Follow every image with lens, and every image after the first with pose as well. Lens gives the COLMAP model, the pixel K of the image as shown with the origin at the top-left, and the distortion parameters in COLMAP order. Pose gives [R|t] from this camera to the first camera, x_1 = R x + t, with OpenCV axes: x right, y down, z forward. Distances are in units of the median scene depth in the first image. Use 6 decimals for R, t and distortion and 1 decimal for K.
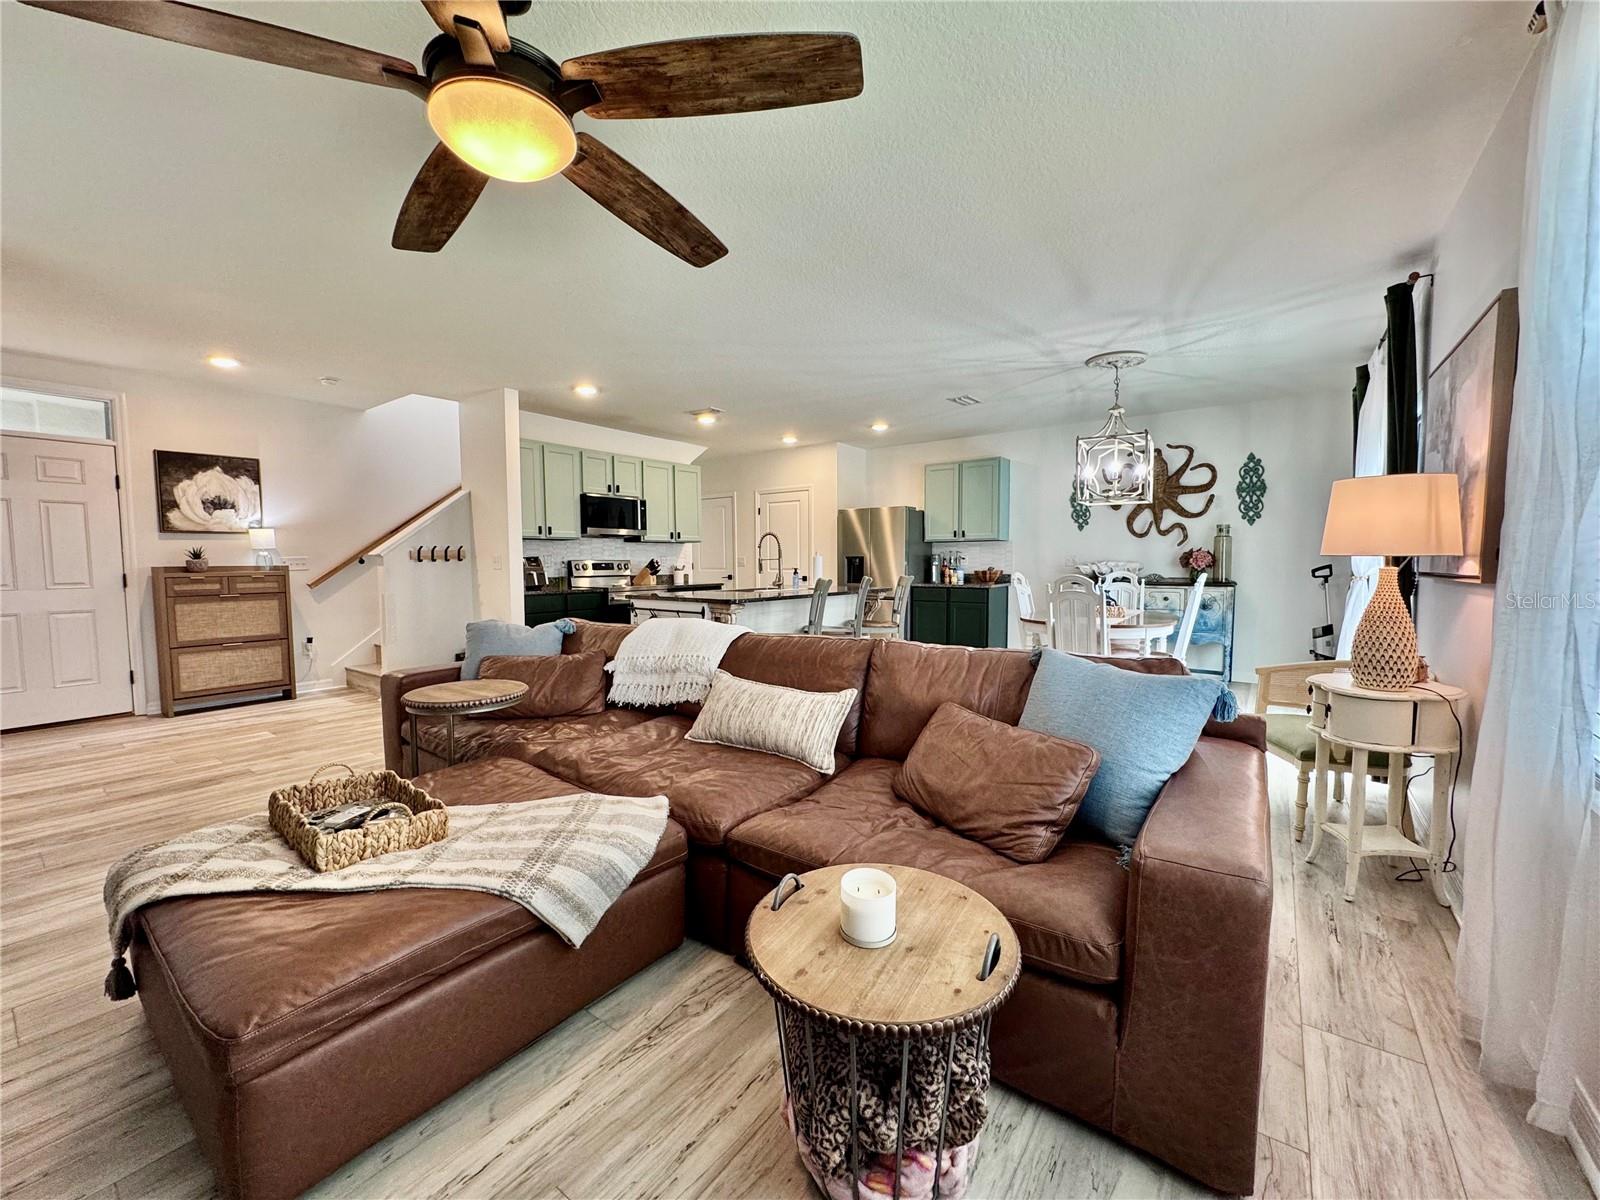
lens RADIAL K [[630.1, 0, 803.5], [0, 630.1, 611.4], [0, 0, 1]] dist [-0.002355, 0.000295]
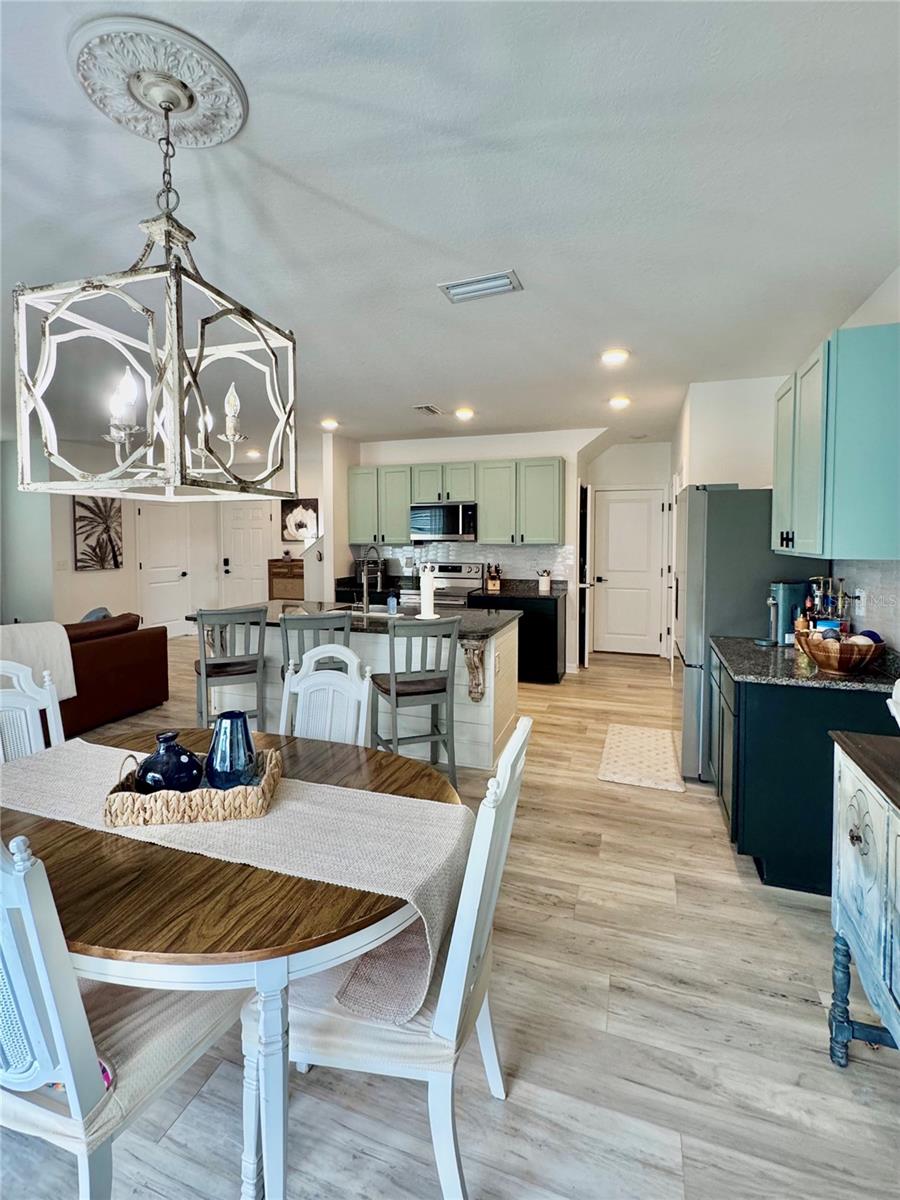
lens RADIAL K [[555.7, 0, 455.7], [0, 555.7, 601.2], [0, 0, 1]] dist [0.003563, 0.000977]
pose [[0.292595, 0.111391, -0.949726, 0.653341], [-0.083778, 0.992359, 0.090580, -0.113128], [0.952559, 0.053063, 0.299691, 0.796793]]
